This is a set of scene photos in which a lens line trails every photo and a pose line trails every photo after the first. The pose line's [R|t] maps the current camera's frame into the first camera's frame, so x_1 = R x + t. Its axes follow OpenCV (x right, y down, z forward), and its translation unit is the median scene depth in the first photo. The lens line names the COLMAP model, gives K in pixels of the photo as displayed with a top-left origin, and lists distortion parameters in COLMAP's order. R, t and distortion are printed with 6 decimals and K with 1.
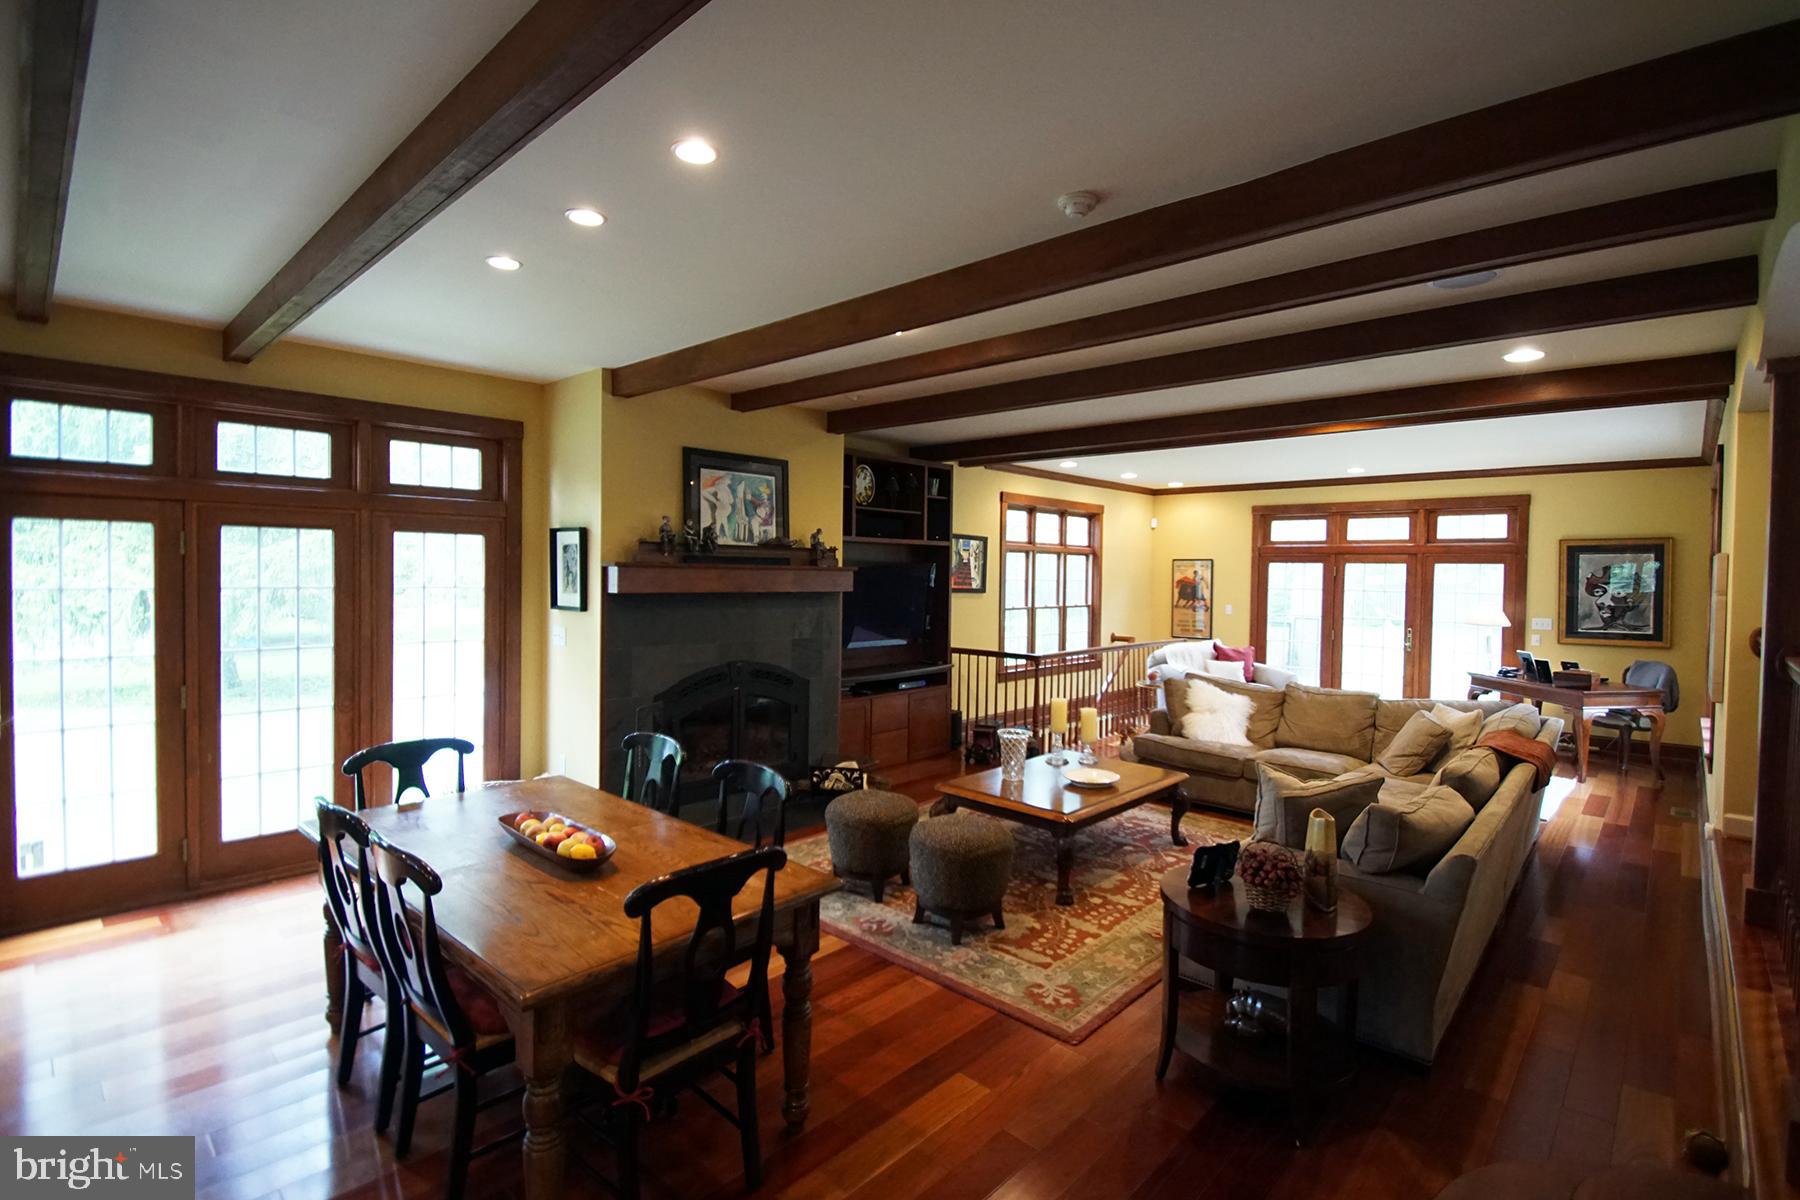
lens RADIAL K [[835.9, 0, 900.0], [0, 835.9, 600.0], [0, 0, 1]] dist [0.000611, 0.000066]
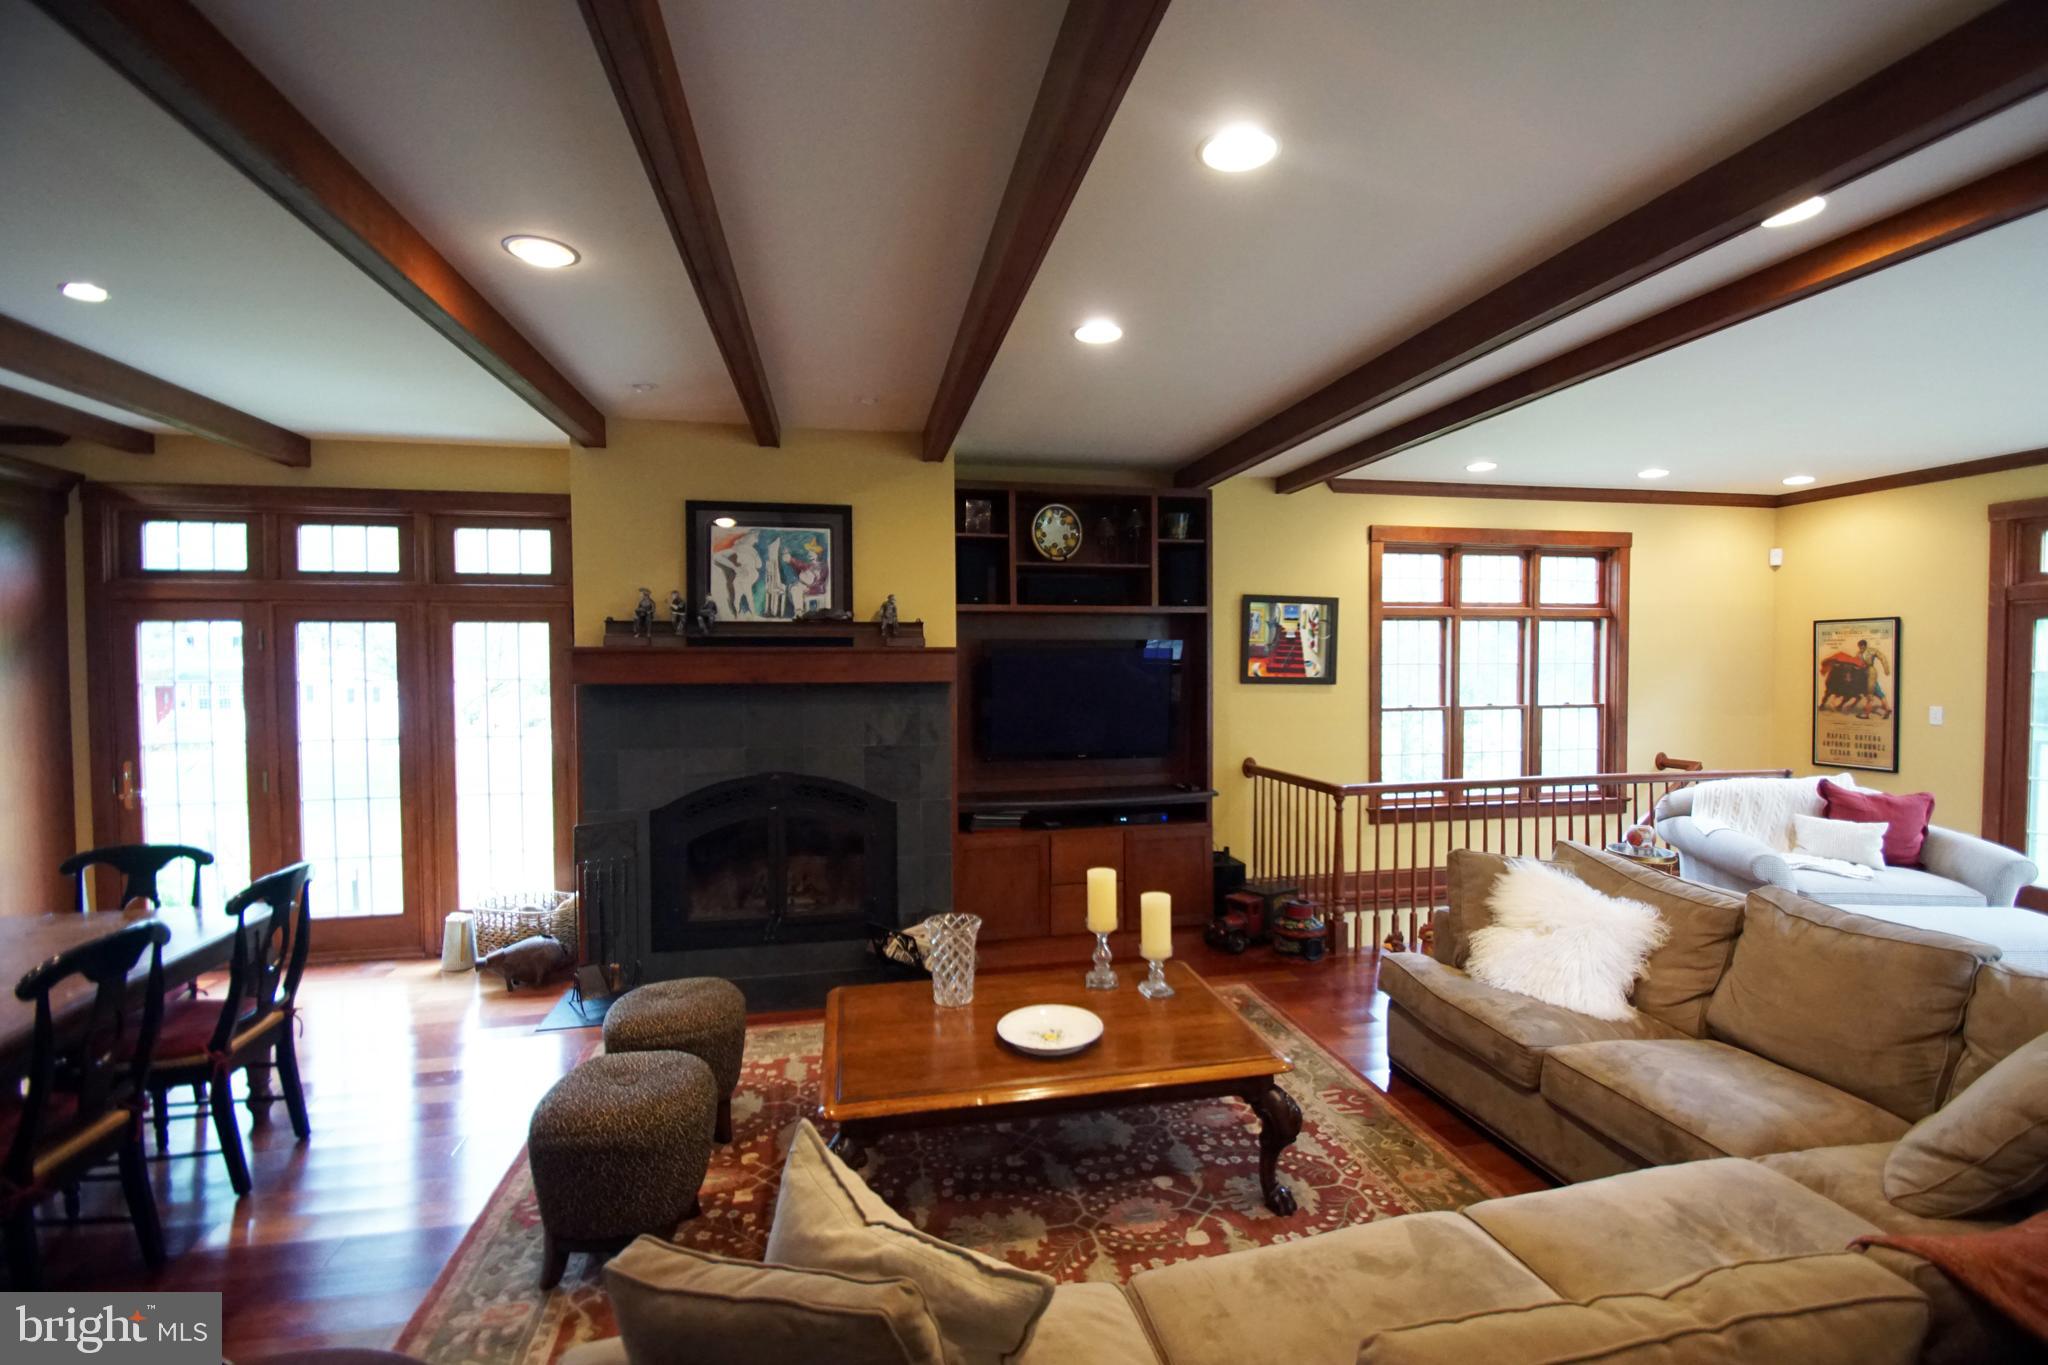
lens RADIAL K [[891.4, 0, 1038.4], [0, 891.4, 693.2], [0, 0, 1]] dist [0.022447, -0.022452]
pose [[0.822627, 0.001532, -0.568579, 0.451925], [-0.002739, 0.999995, -0.001268, 0.000202], [0.568574, 0.002601, 0.822628, 0.440939]]
